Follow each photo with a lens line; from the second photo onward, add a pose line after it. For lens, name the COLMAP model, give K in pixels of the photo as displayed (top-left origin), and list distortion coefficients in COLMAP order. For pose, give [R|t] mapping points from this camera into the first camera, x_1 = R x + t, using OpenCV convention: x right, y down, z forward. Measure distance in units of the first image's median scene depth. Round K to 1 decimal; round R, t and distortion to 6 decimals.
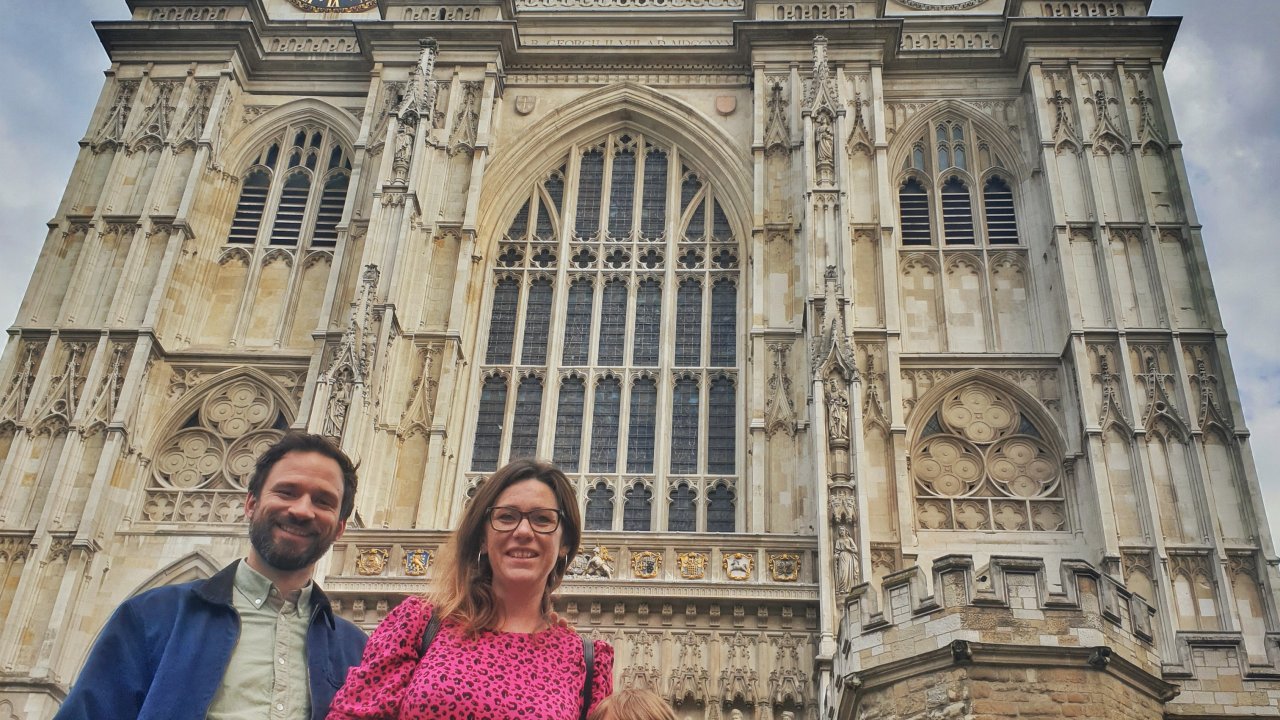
lens RADIAL K [[1318.1, 0, 692.5], [0, 1318.1, 360.3], [0, 0, 1]] dist [0.152113, -0.025580]
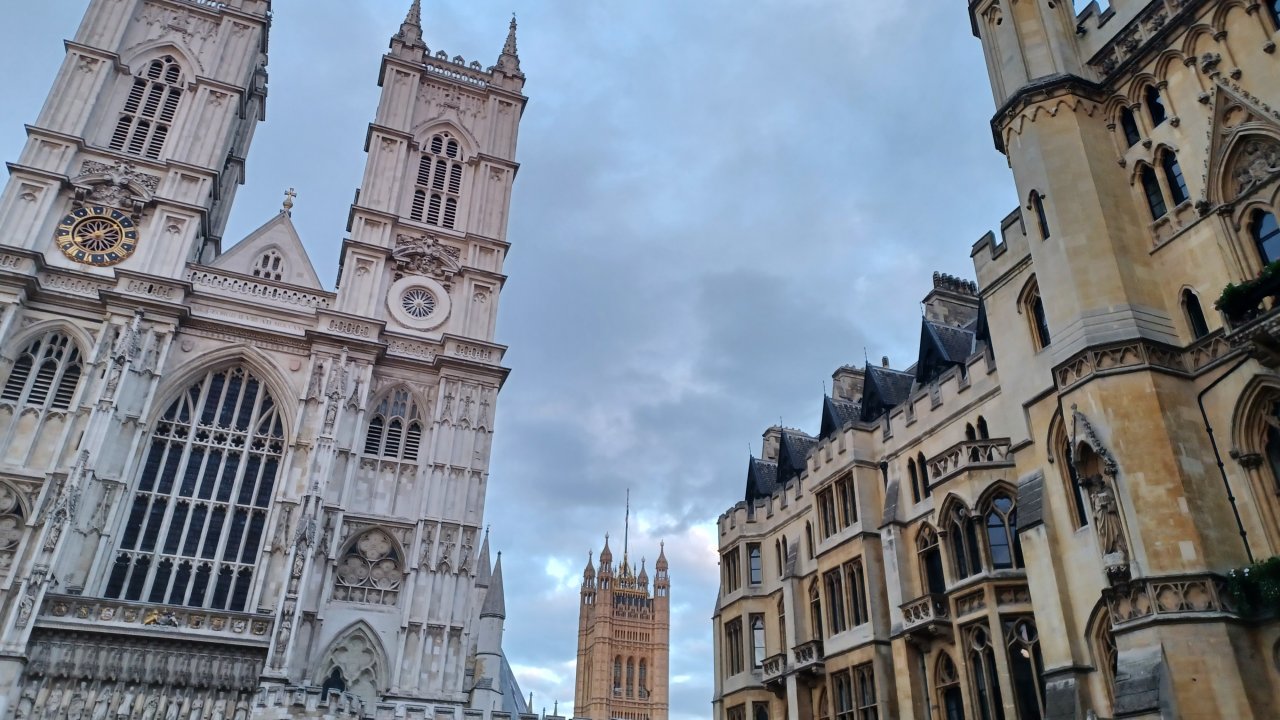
lens RADIAL K [[907.1, 0, 640.0], [0, 907.1, 360.0], [0, 0, 1]] dist [-0.023732, 0.065474]
pose [[0.919684, 0.186577, 0.345499, 0.035650], [-0.211390, 0.976767, 0.035222, -0.396949], [-0.330900, -0.105428, 0.937758, -0.541474]]
